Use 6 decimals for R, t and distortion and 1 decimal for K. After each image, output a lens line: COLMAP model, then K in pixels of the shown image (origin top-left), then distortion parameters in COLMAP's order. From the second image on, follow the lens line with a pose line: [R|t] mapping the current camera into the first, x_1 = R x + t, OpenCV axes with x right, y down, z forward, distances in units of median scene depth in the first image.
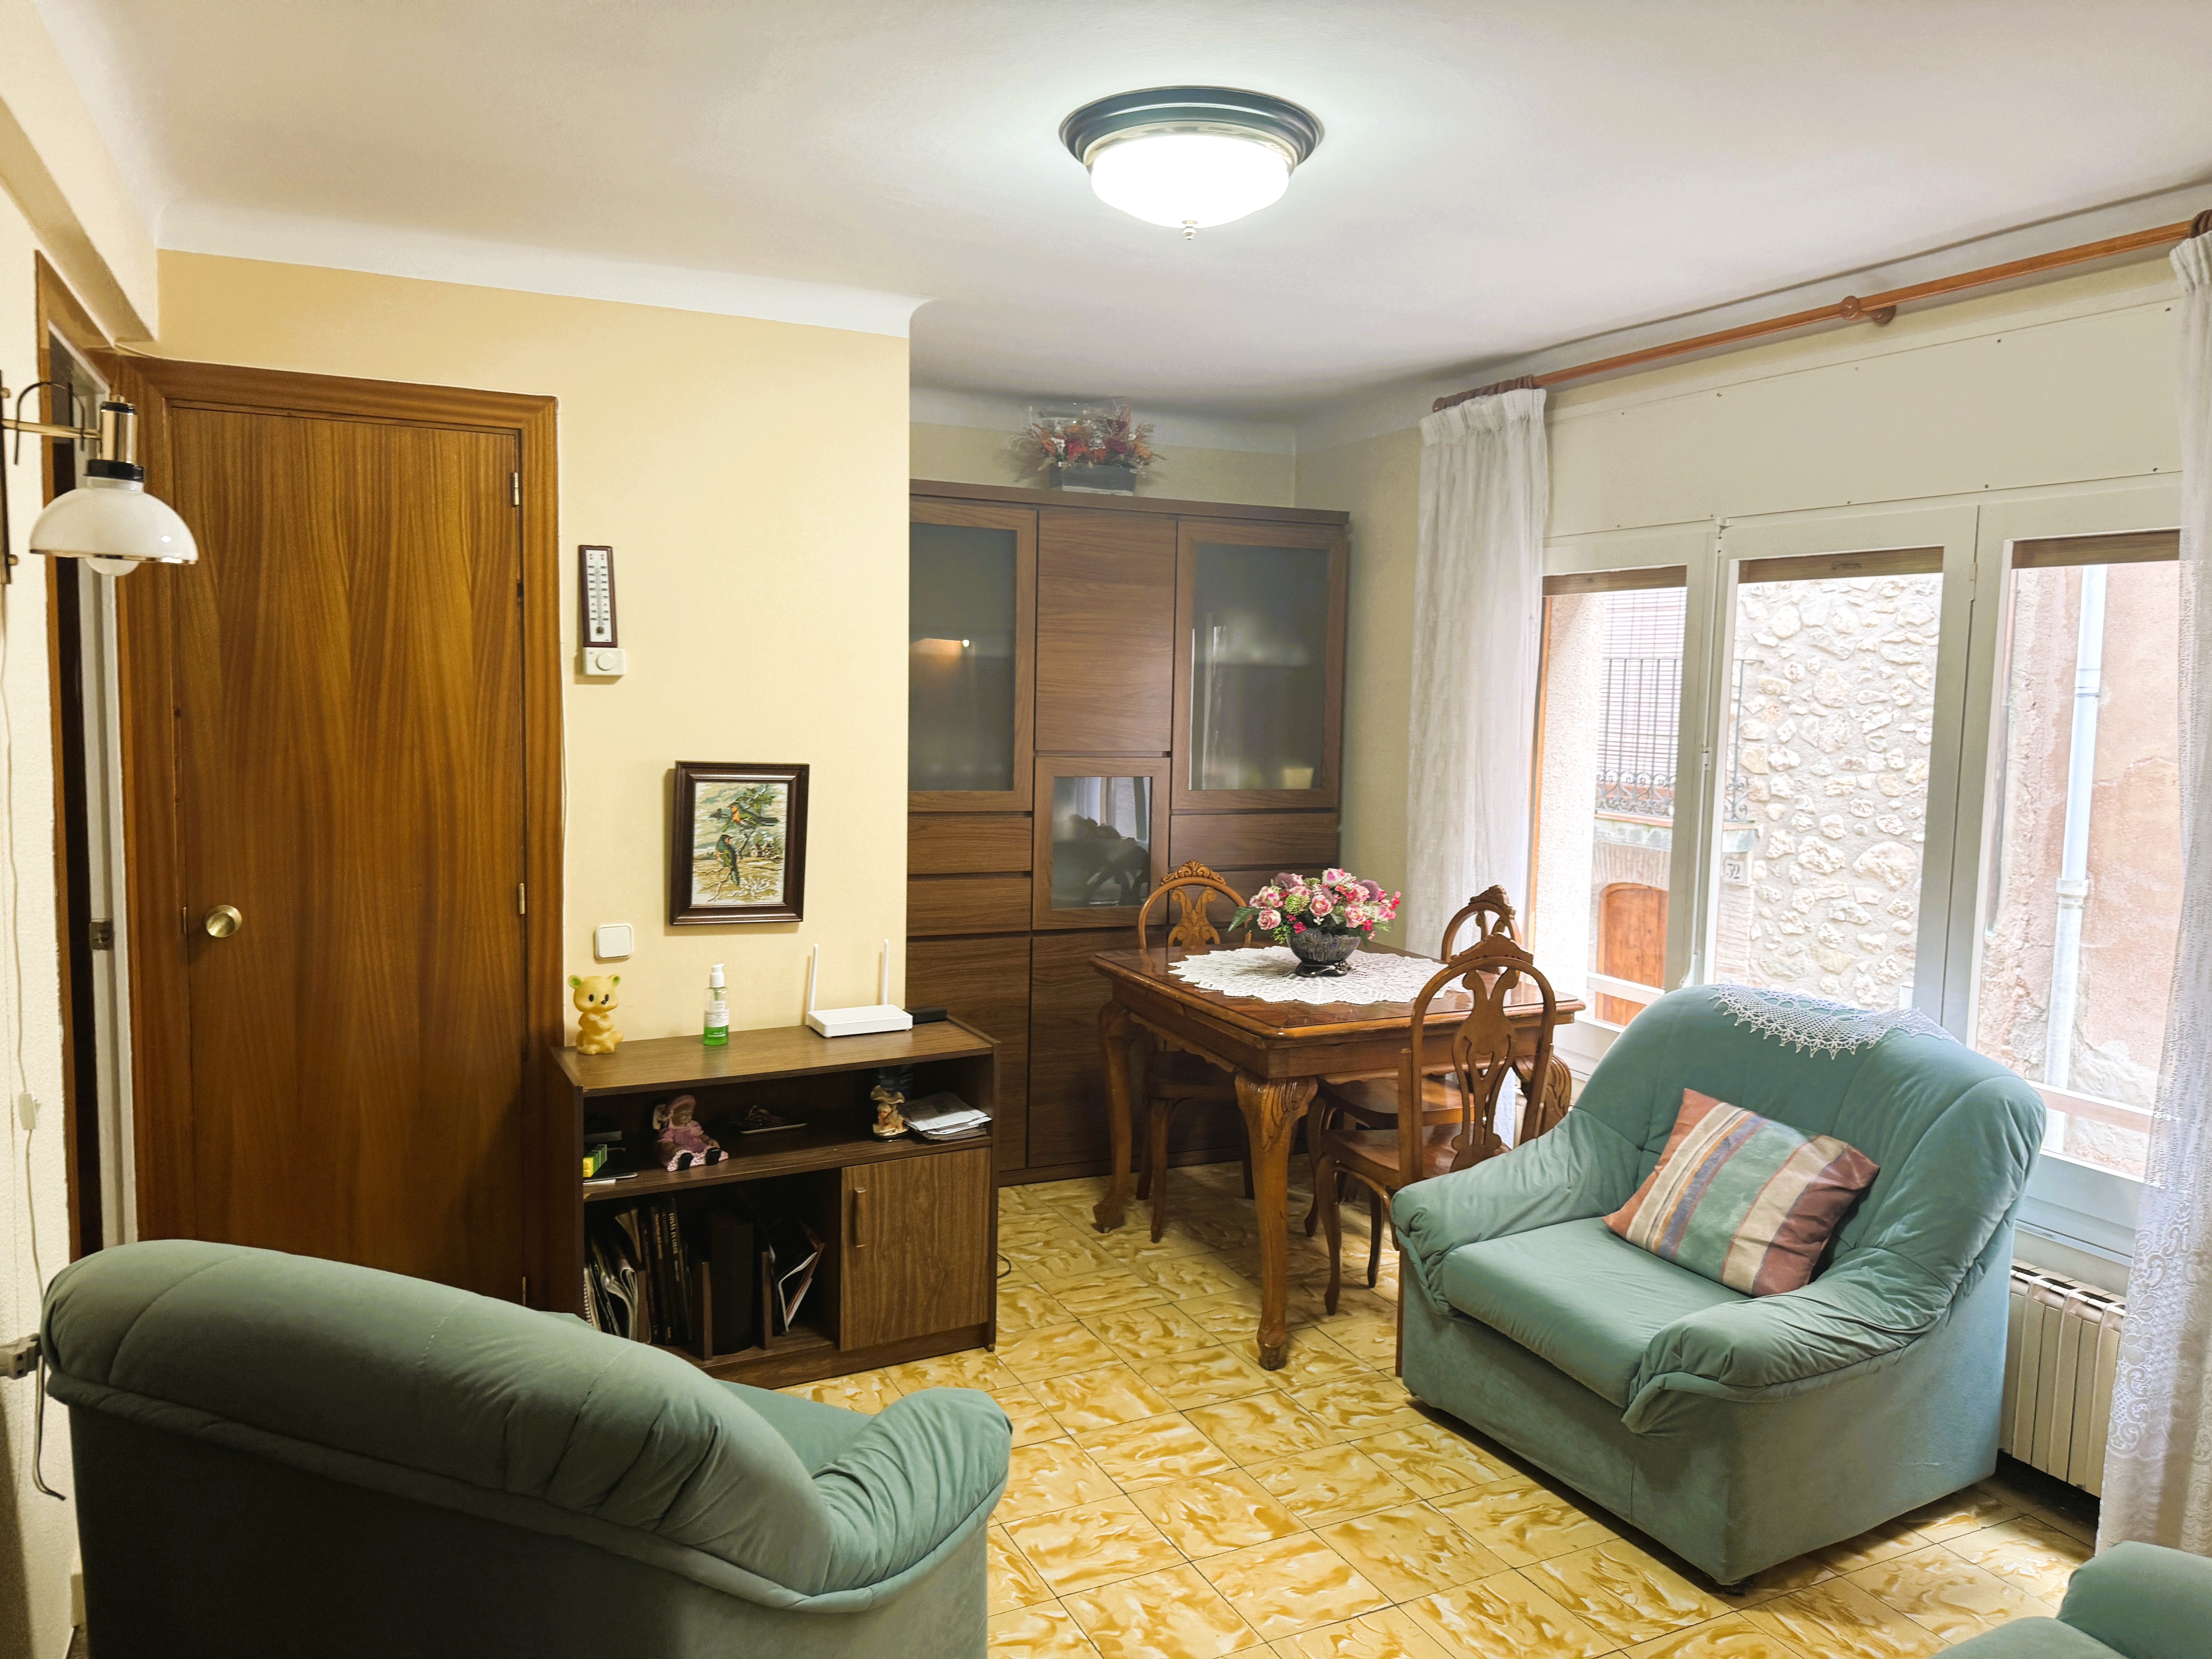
lens RADIAL K [[1621.4, 0, 1106.0], [0, 1621.4, 829.5], [0, 0, 1]] dist [0.099578, -0.242143]
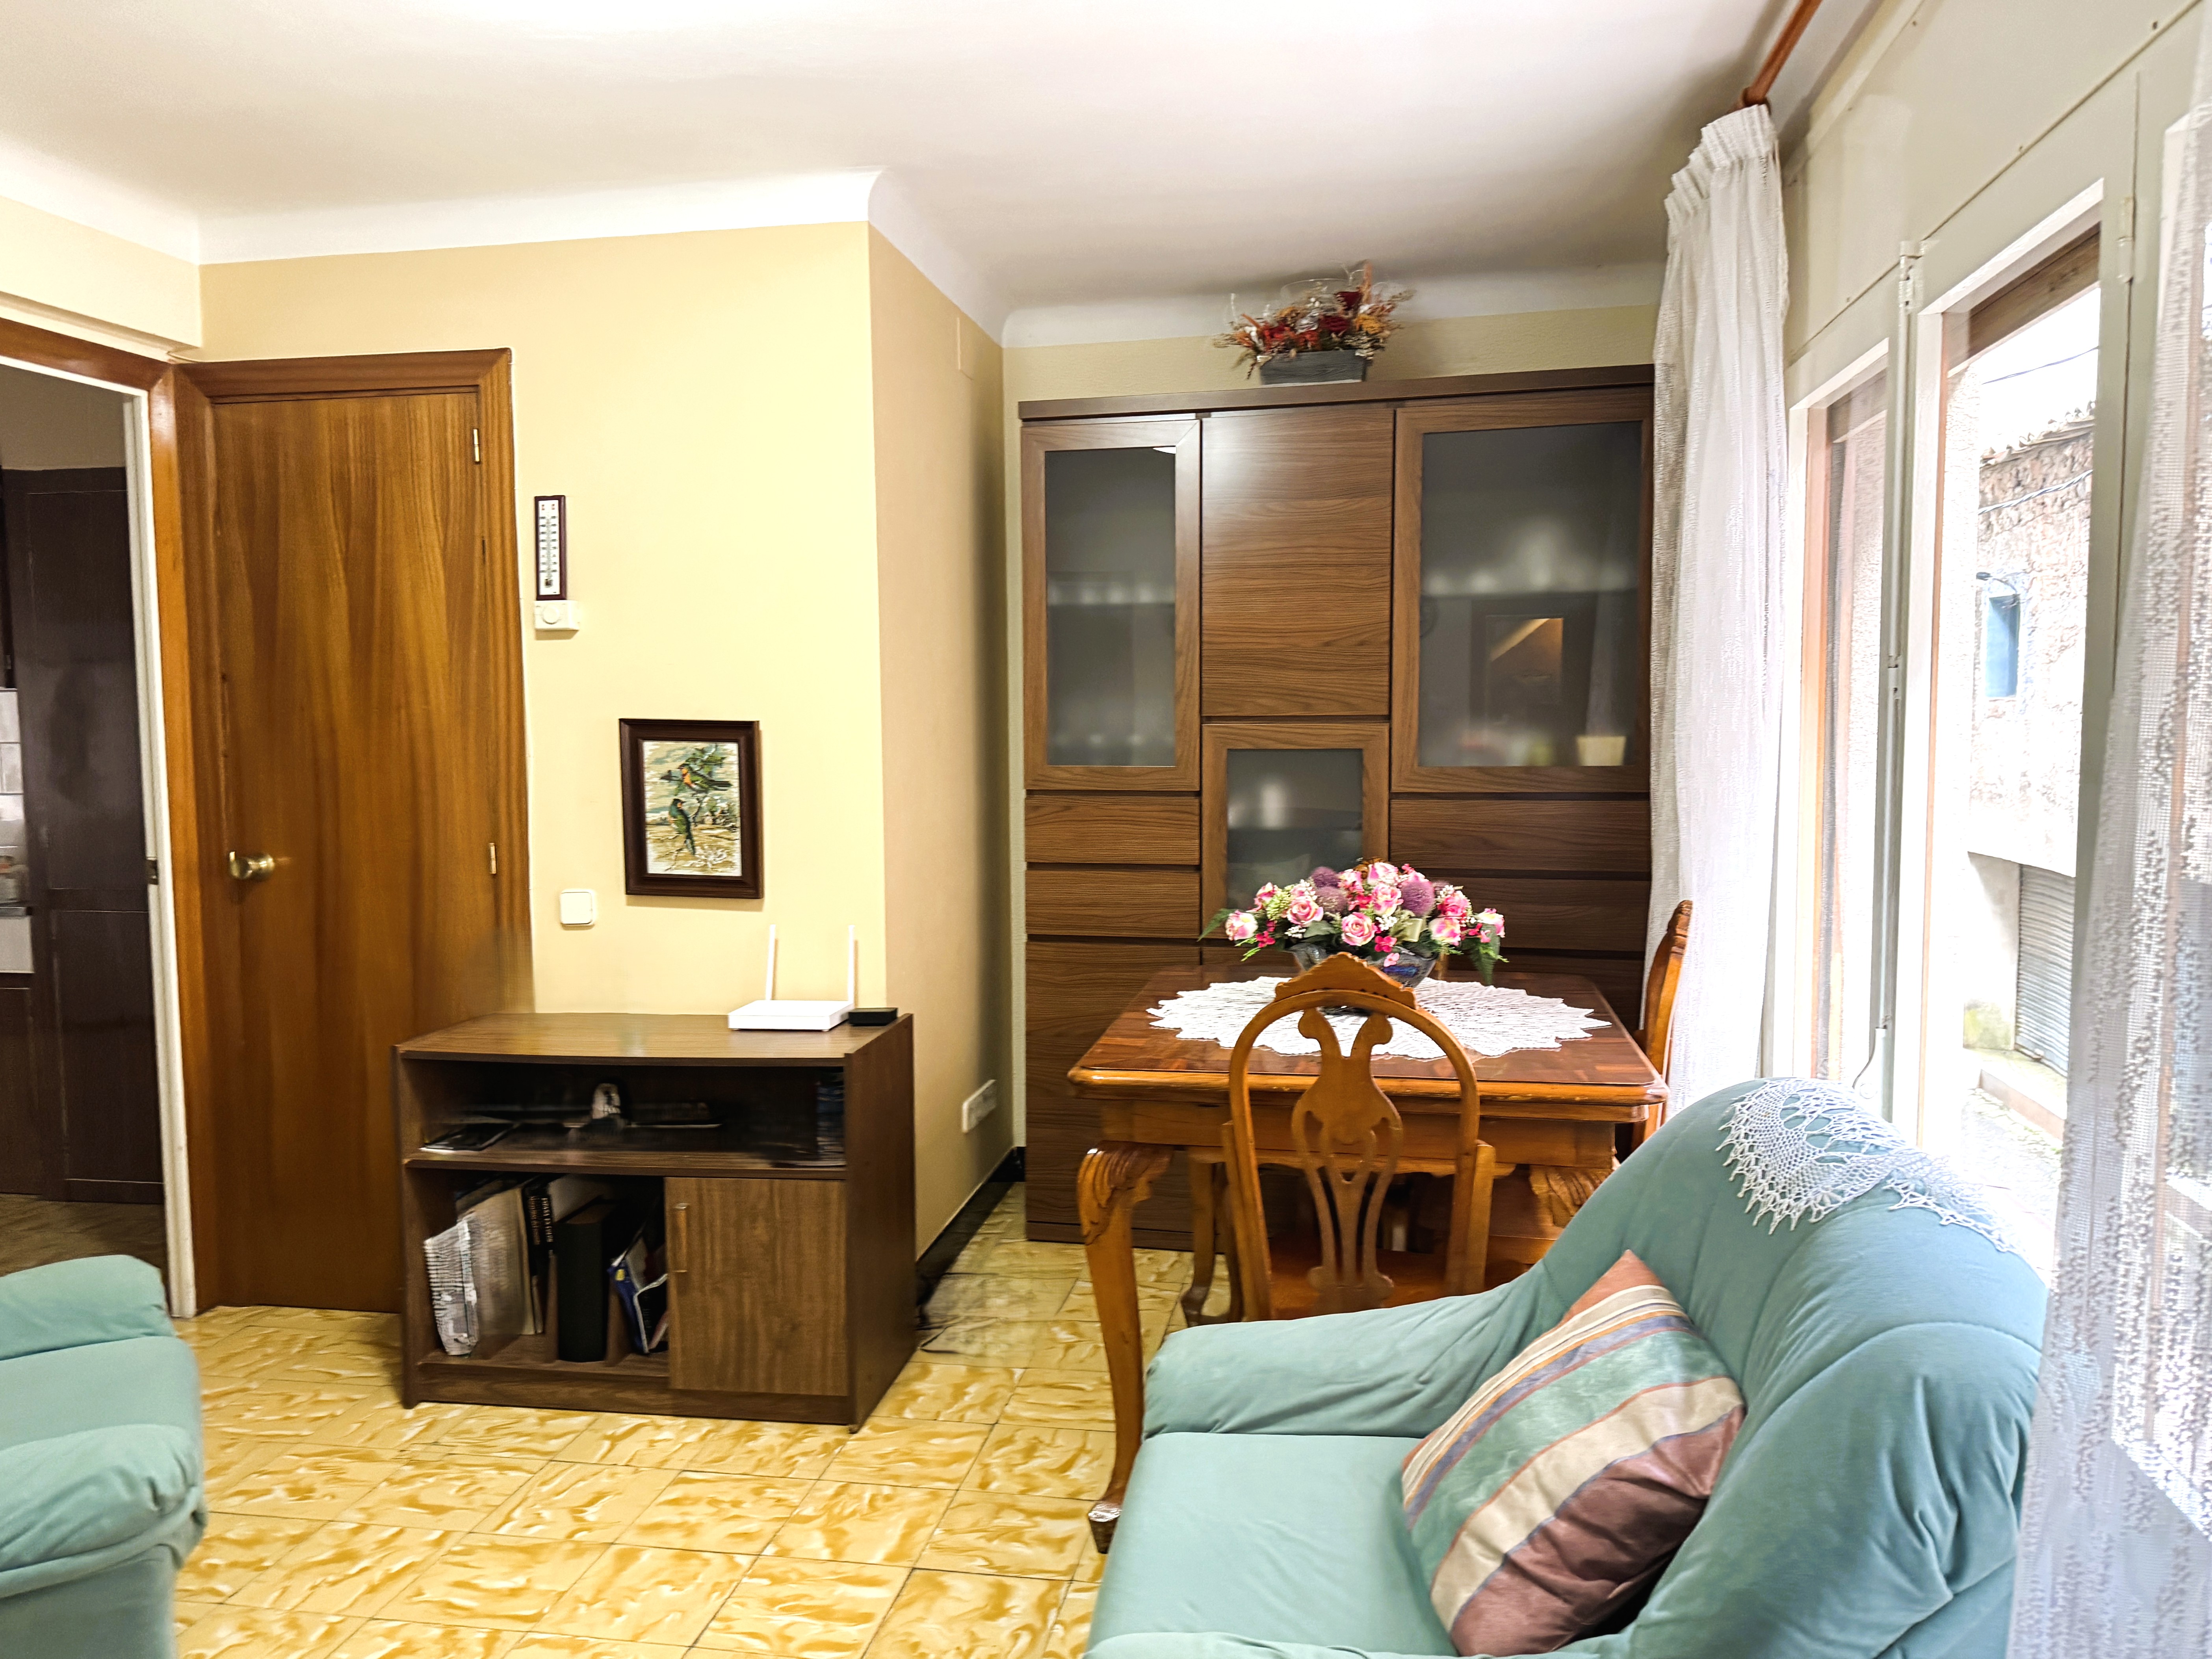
lens RADIAL K [[1621.4, 0, 1106.0], [0, 1621.4, 829.5], [0, 0, 1]] dist [0.099578, -0.242143]
pose [[0.798078, 0.016393, -0.602331, 0.530499], [-0.029604, 0.999489, -0.012024, 0.025285], [0.601826, 0.027428, 0.798156, 0.427184]]
